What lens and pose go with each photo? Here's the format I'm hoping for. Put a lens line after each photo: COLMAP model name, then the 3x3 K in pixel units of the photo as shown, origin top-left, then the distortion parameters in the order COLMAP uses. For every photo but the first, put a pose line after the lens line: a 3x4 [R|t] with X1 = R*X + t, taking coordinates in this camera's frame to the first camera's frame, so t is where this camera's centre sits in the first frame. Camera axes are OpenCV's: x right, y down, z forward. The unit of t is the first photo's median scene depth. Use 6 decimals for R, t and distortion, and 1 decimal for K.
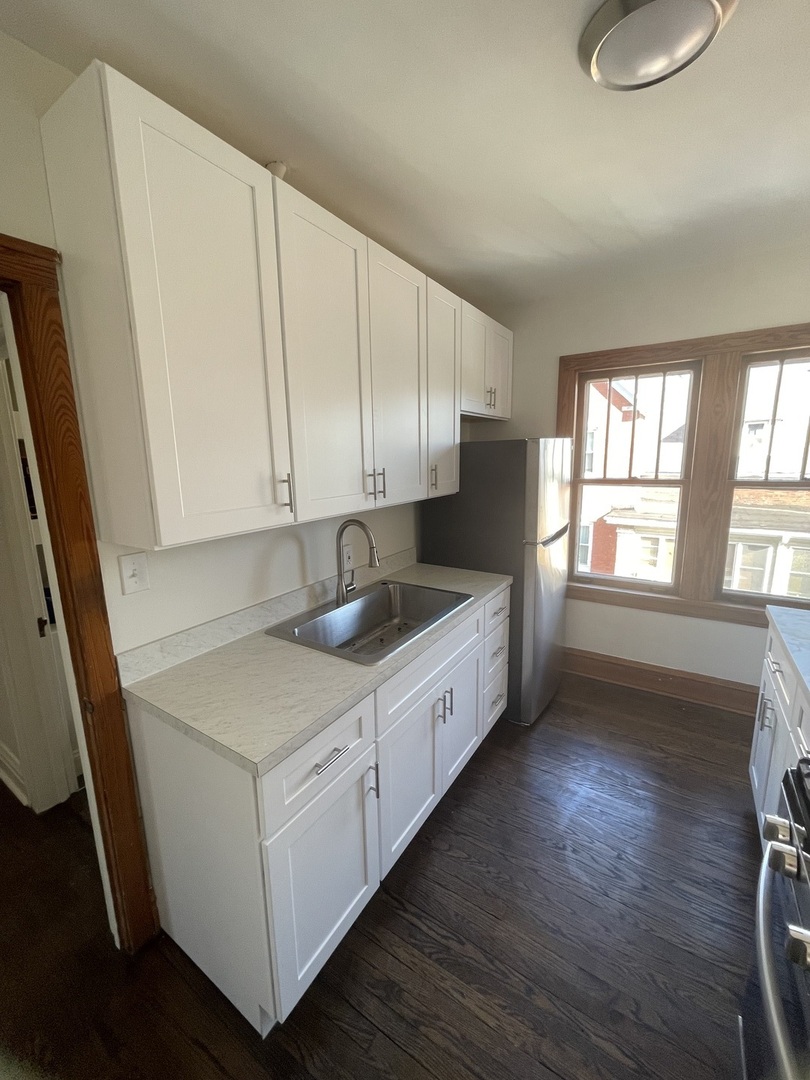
lens RADIAL K [[432.2, 0, 400.5], [0, 432.2, 535.3], [0, 0, 1]] dist [0.014214, -0.005492]
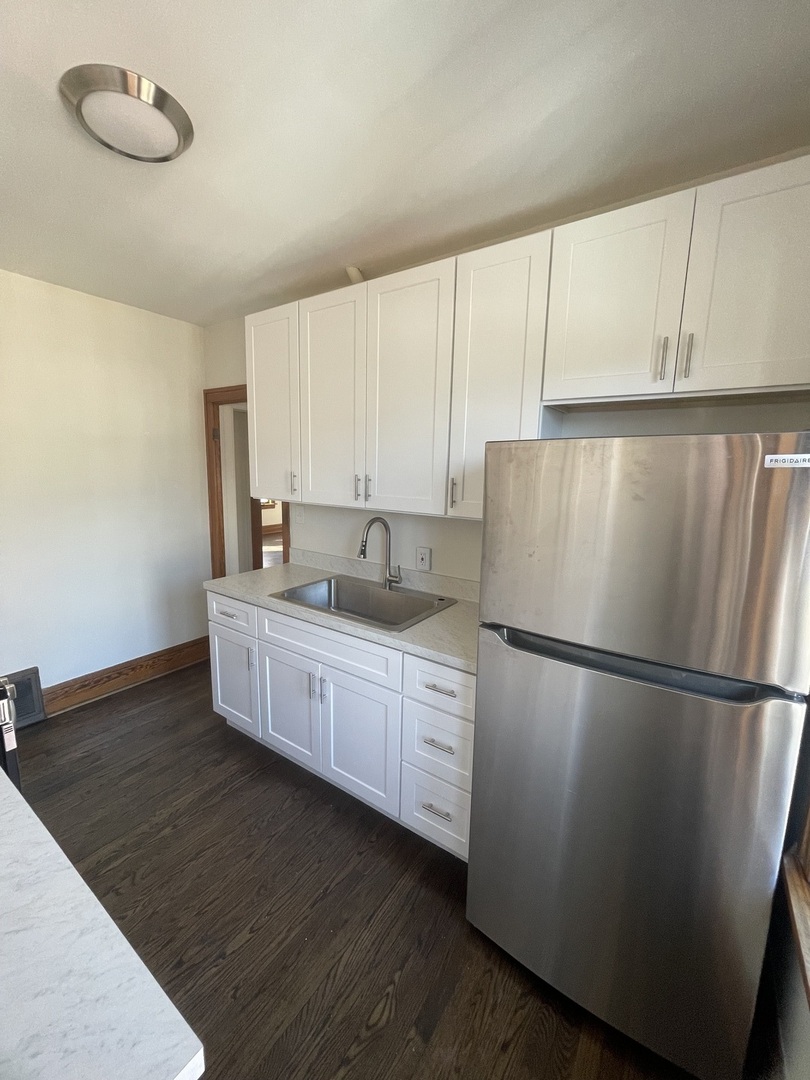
lens RADIAL K [[432.2, 0, 400.5], [0, 432.2, 535.3], [0, 0, 1]] dist [0.014214, -0.005492]
pose [[-0.038698, 0.179102, -0.983069, 1.208740], [-0.200945, 0.962314, 0.183231, -0.249262], [0.978838, 0.204634, -0.001250, 1.221248]]
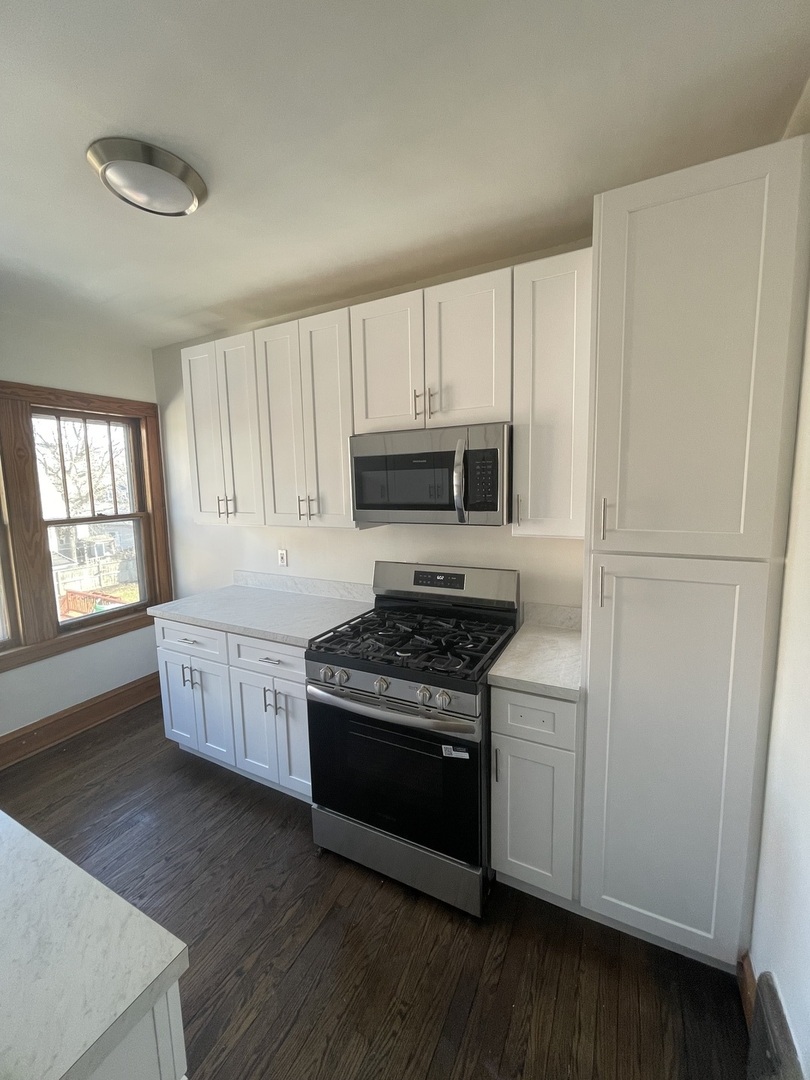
lens RADIAL K [[432.2, 0, 400.5], [0, 432.2, 535.3], [0, 0, 1]] dist [0.014214, -0.005492]
pose [[-0.092646, -0.099968, 0.990668, -0.570933], [0.205839, 0.971532, 0.117287, -0.055524], [-0.974190, 0.214784, -0.069432, 0.352472]]
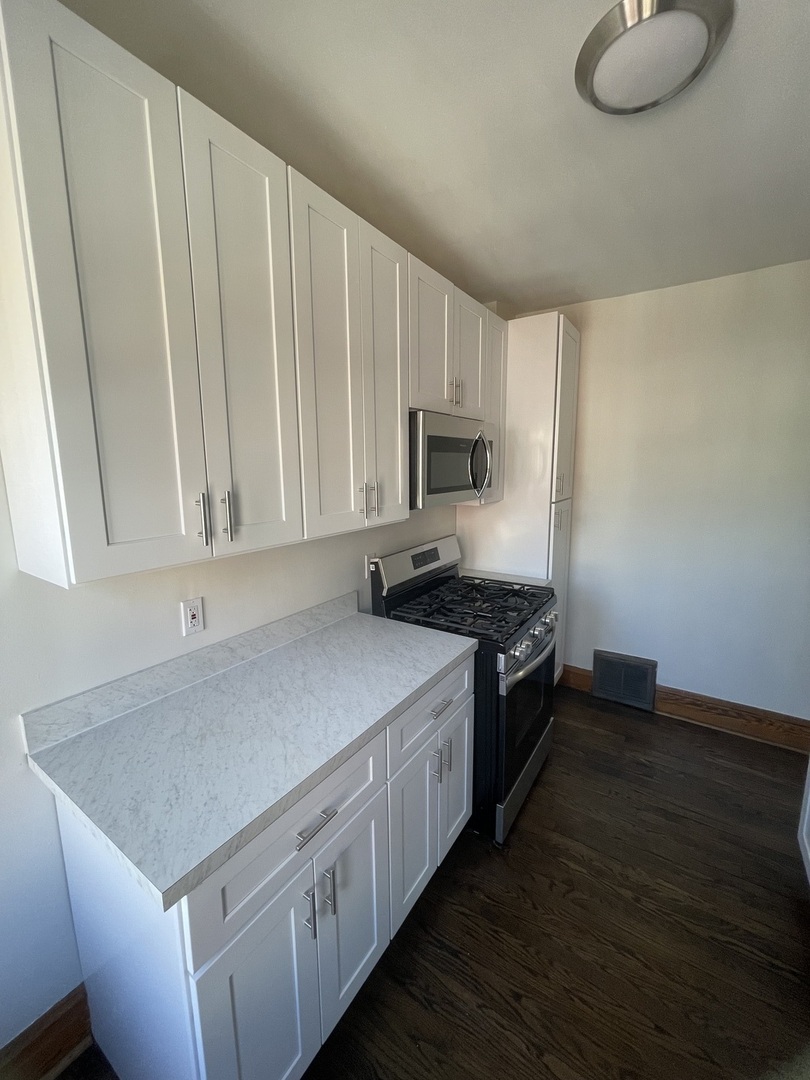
lens RADIAL K [[432.2, 0, 400.5], [0, 432.2, 535.3], [0, 0, 1]] dist [0.014214, -0.005492]
pose [[-0.999419, 0.025552, 0.022554, 0.720129], [0.031718, 0.939469, 0.341163, -0.287951], [-0.012471, 0.341680, -0.939733, 1.436662]]
